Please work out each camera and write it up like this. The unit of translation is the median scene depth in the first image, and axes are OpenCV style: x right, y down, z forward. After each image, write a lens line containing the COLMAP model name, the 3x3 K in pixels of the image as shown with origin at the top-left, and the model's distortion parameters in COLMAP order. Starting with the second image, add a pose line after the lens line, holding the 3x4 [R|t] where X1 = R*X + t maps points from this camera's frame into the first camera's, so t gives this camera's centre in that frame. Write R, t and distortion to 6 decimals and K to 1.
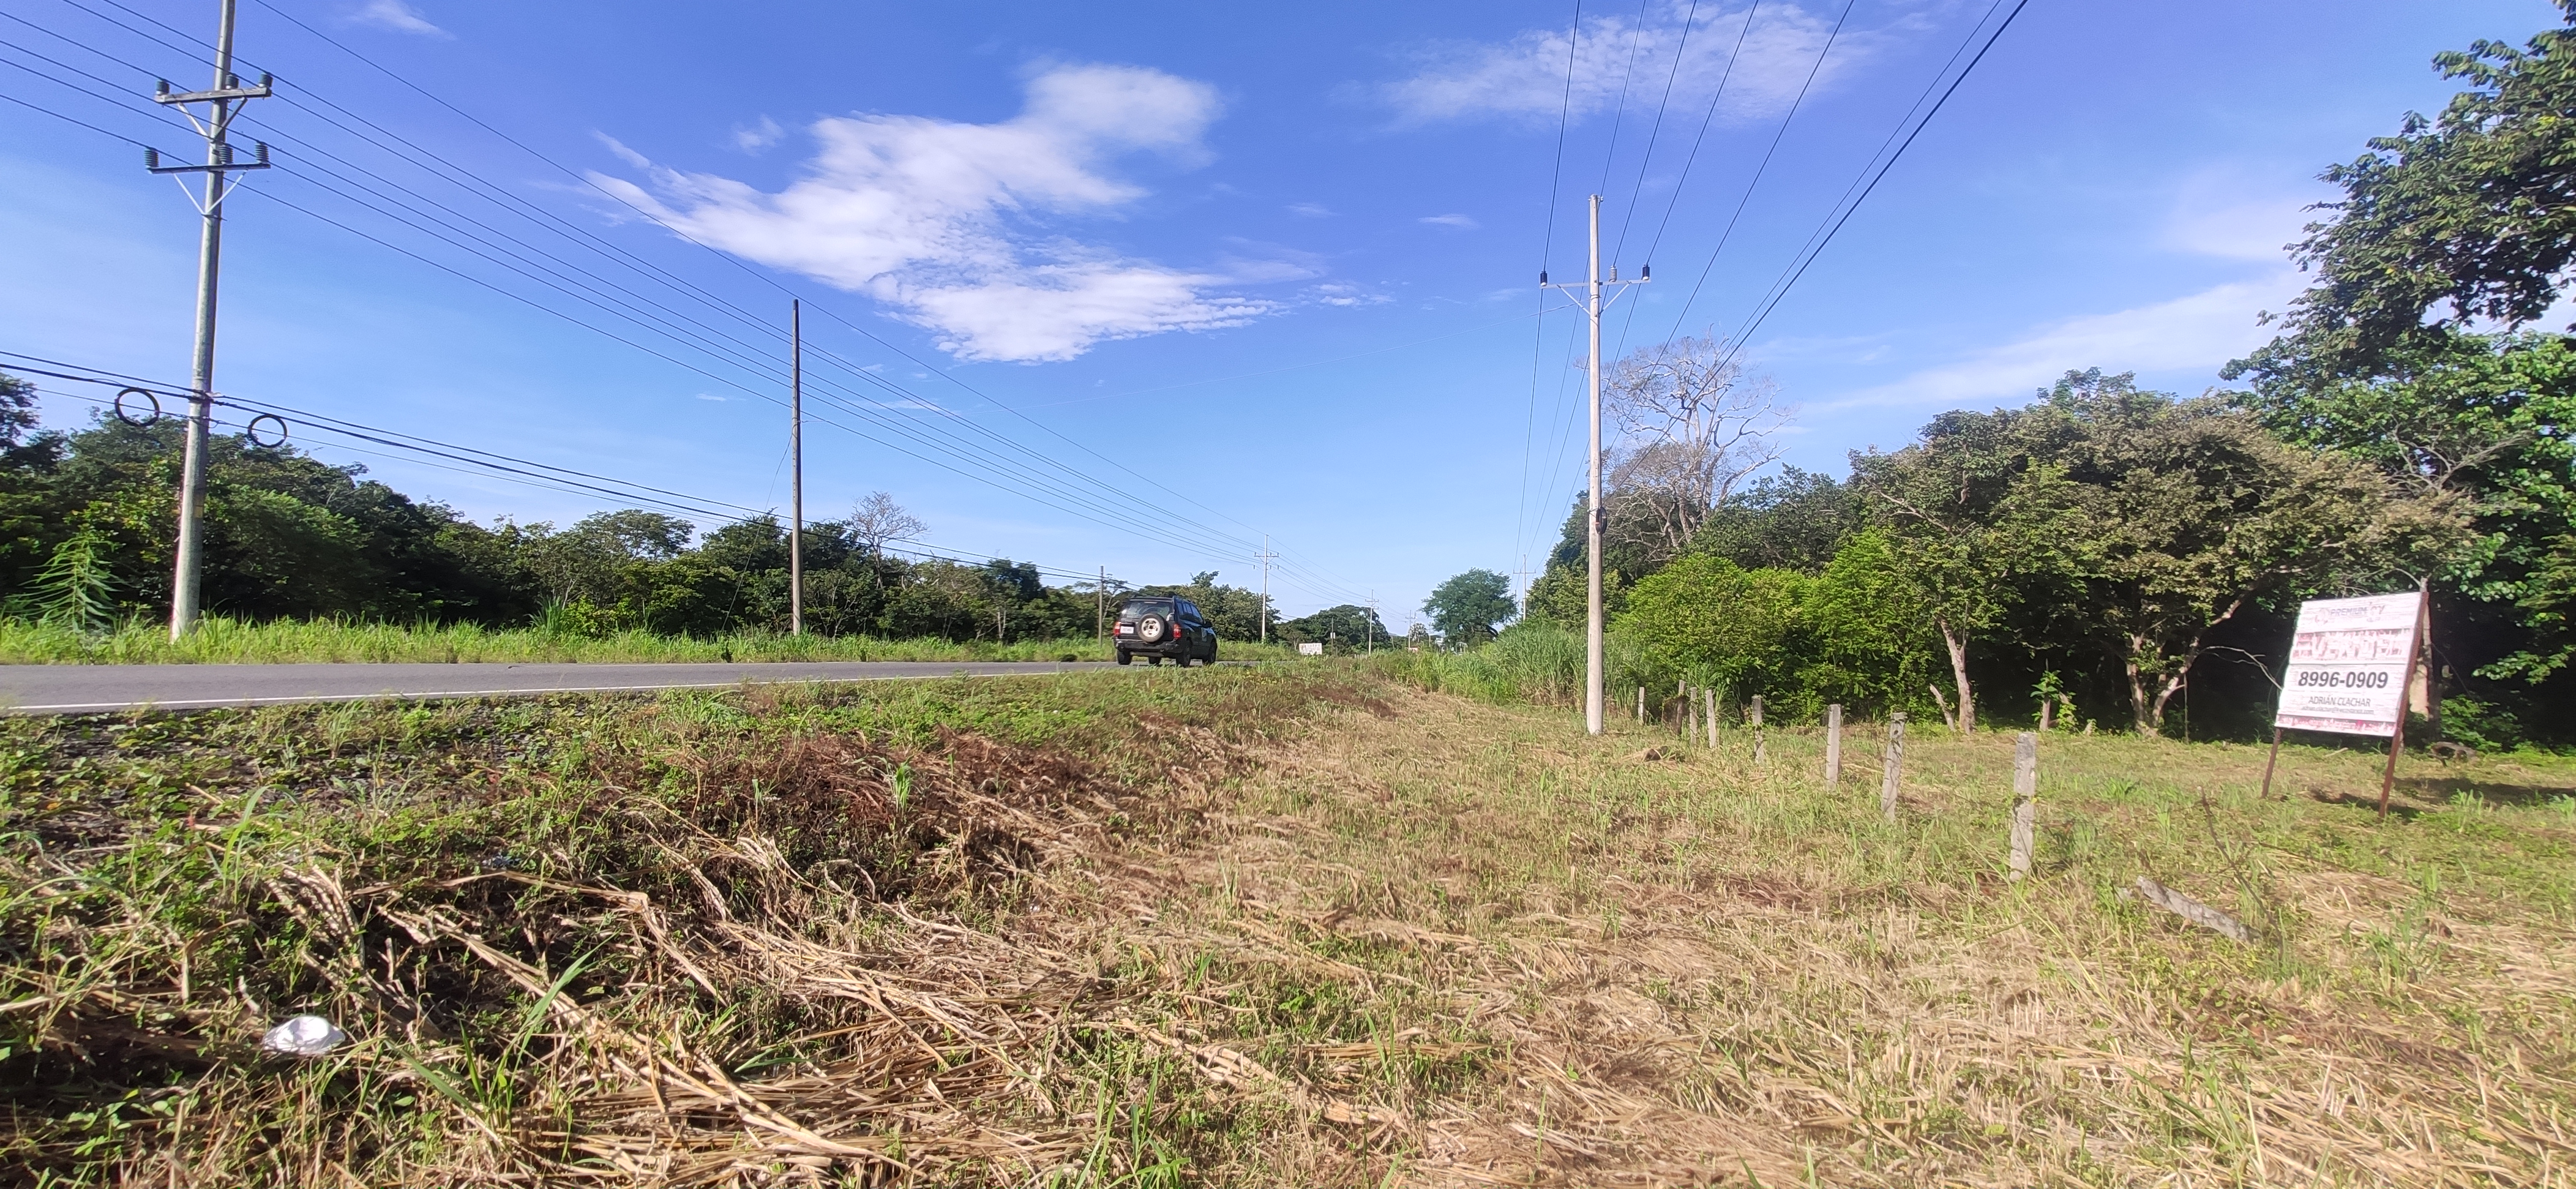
lens RADIAL K [[1179.0, 0, 1288.0], [0, 1179.0, 594.5], [0, 0, 1]] dist [-0.042711, 0.023963]
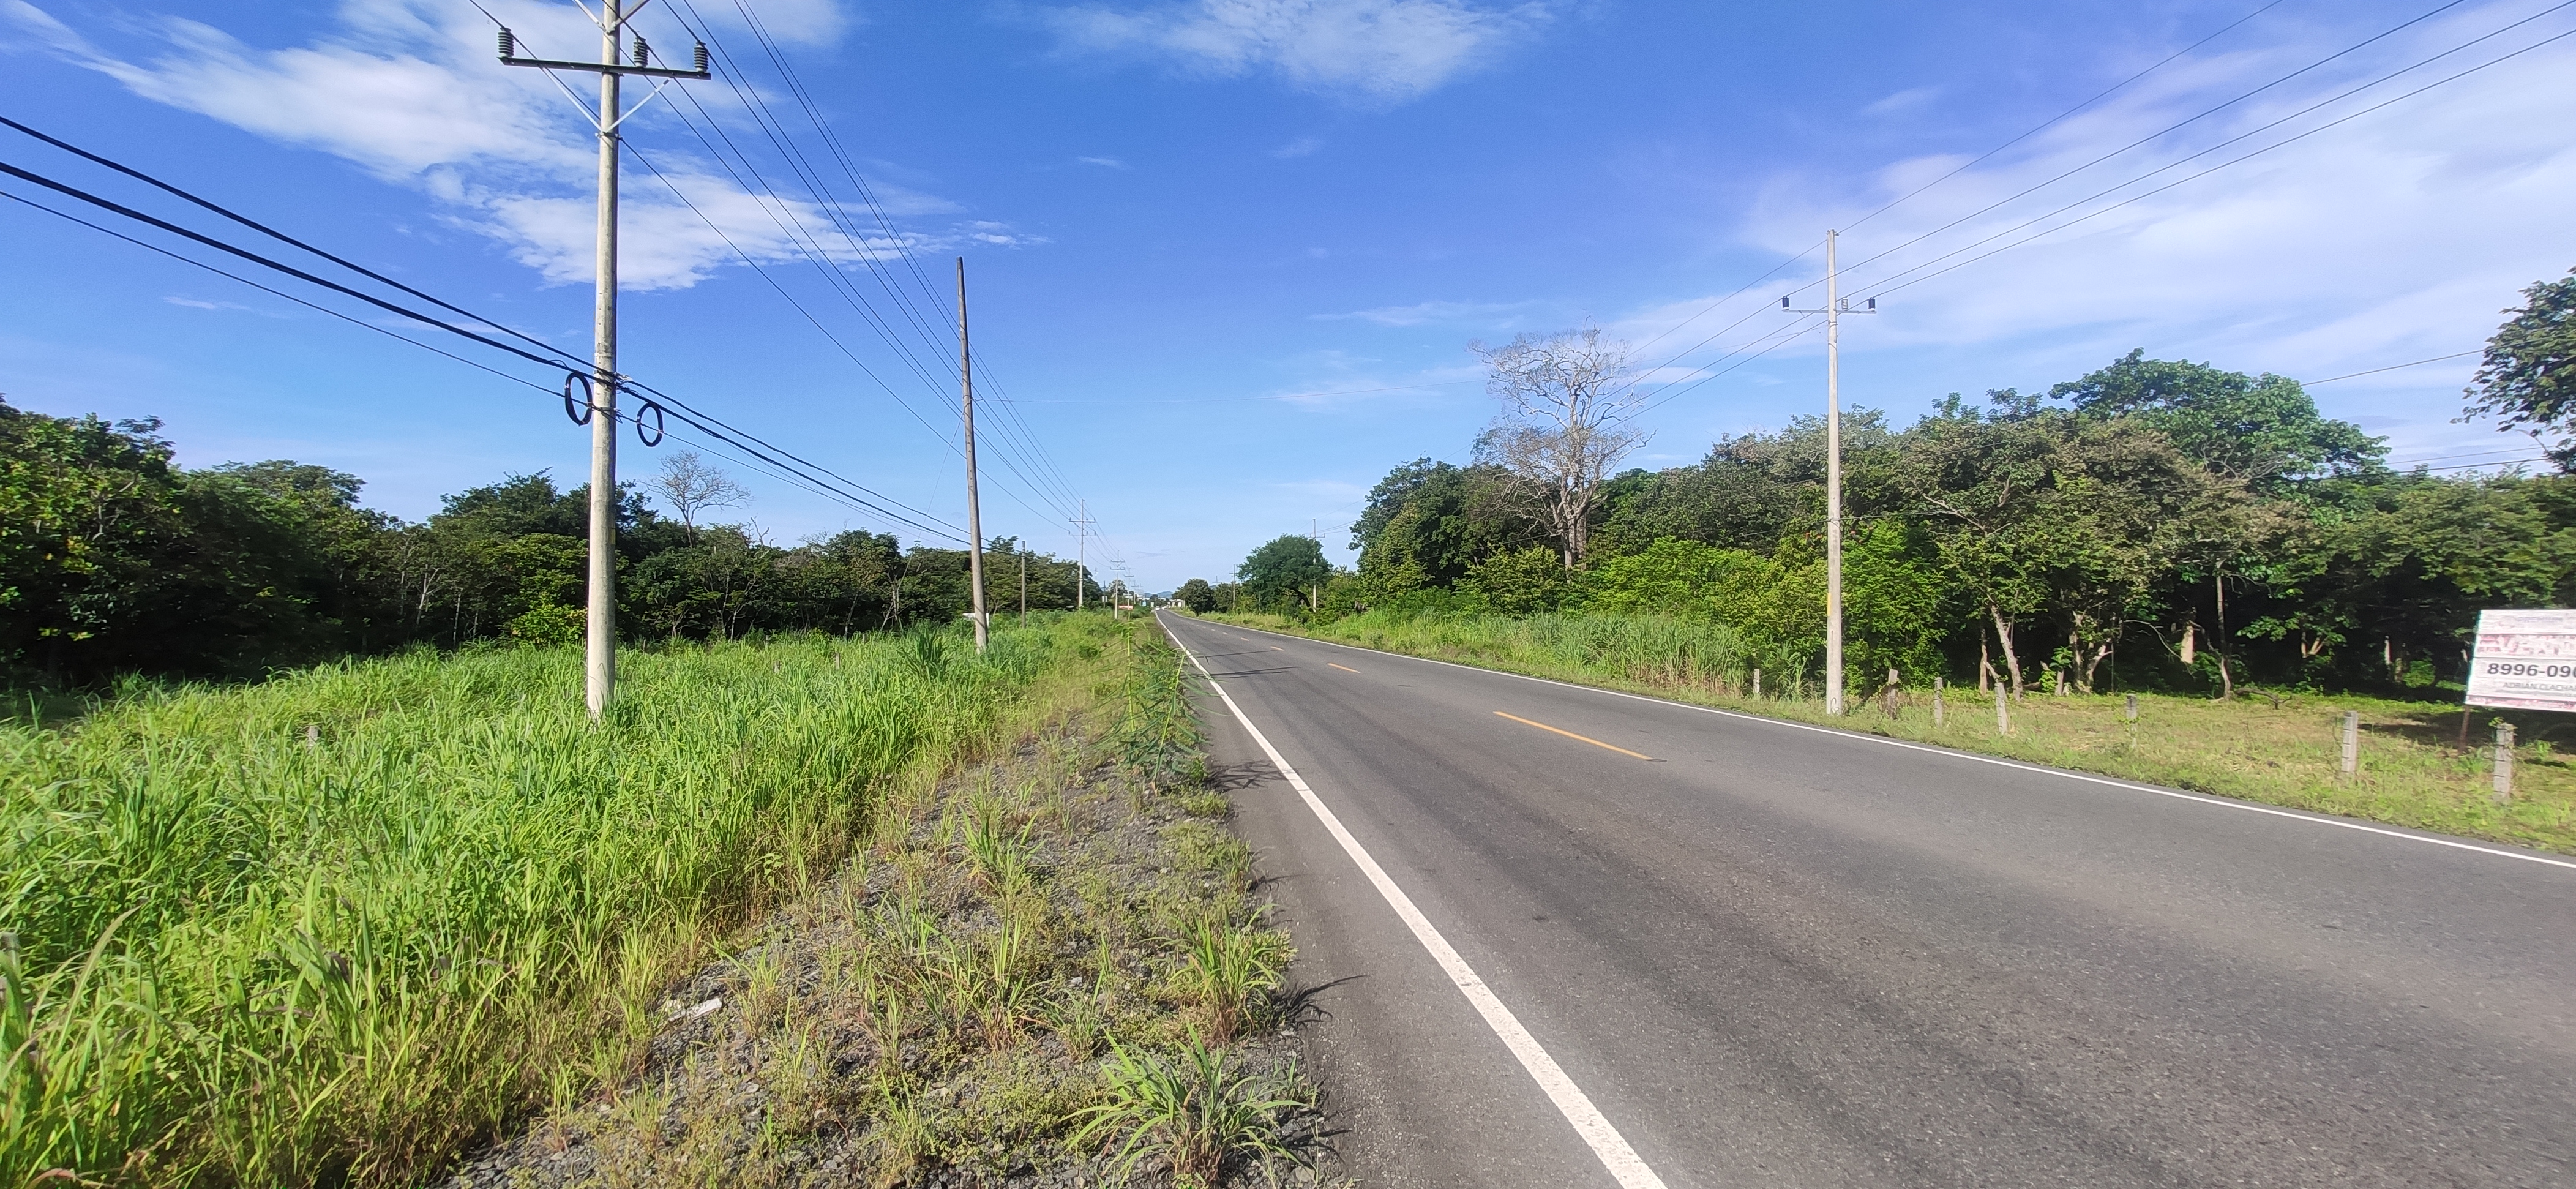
lens RADIAL K [[1179.0, 0, 1288.0], [0, 1179.0, 594.5], [0, 0, 1]] dist [-0.042711, 0.023963]
pose [[0.947687, -0.016430, 0.318779, -0.177676], [0.002507, 0.999027, 0.044040, -0.015410], [-0.319192, -0.040937, 0.946806, 0.035111]]
